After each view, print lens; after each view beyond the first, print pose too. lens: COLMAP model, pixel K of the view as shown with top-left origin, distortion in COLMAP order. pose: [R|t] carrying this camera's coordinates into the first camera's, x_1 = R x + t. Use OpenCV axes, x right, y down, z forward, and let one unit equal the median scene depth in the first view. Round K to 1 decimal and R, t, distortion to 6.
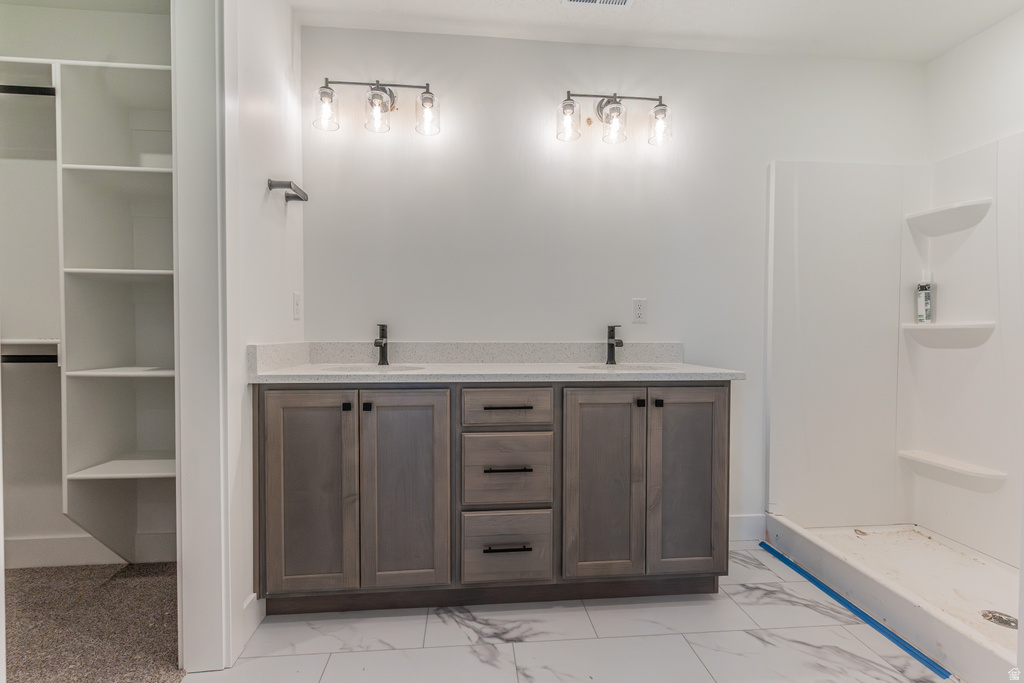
lens RADIAL K [[484.2, 0, 513.2], [0, 484.2, 342.0], [0, 0, 1]] dist [0.001242, 0.000115]
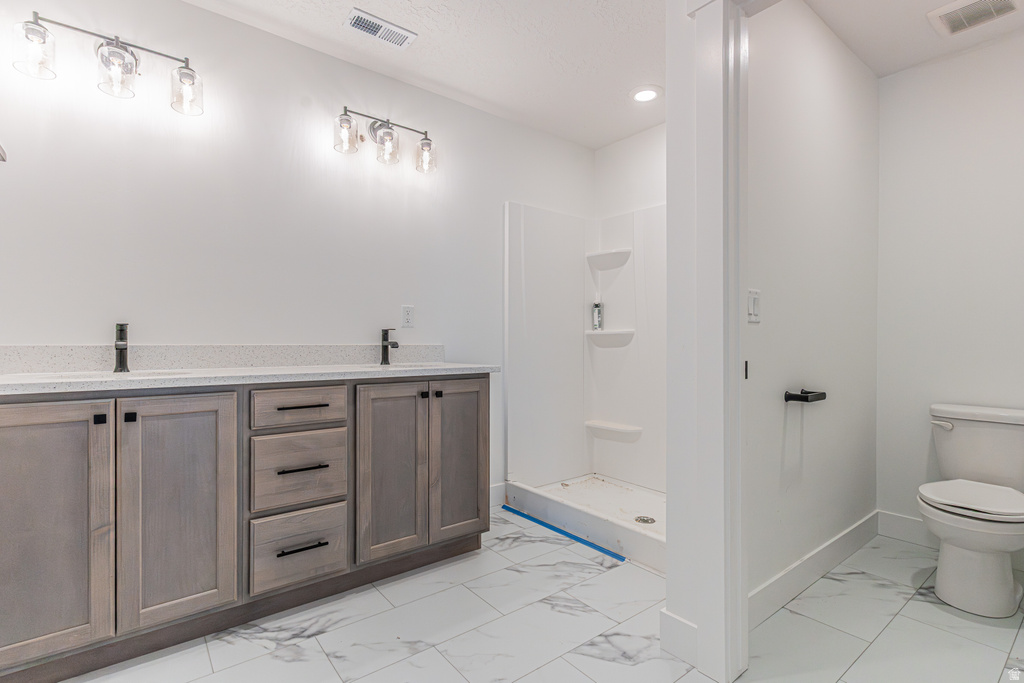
lens RADIAL K [[484.2, 0, 513.2], [0, 484.2, 342.0], [0, 0, 1]] dist [0.001242, 0.000115]
pose [[0.840179, -0.002325, 0.542304, -0.183201], [0.015139, 0.999702, -0.019169, 0.025303], [-0.542097, 0.024315, 0.839964, -0.087480]]
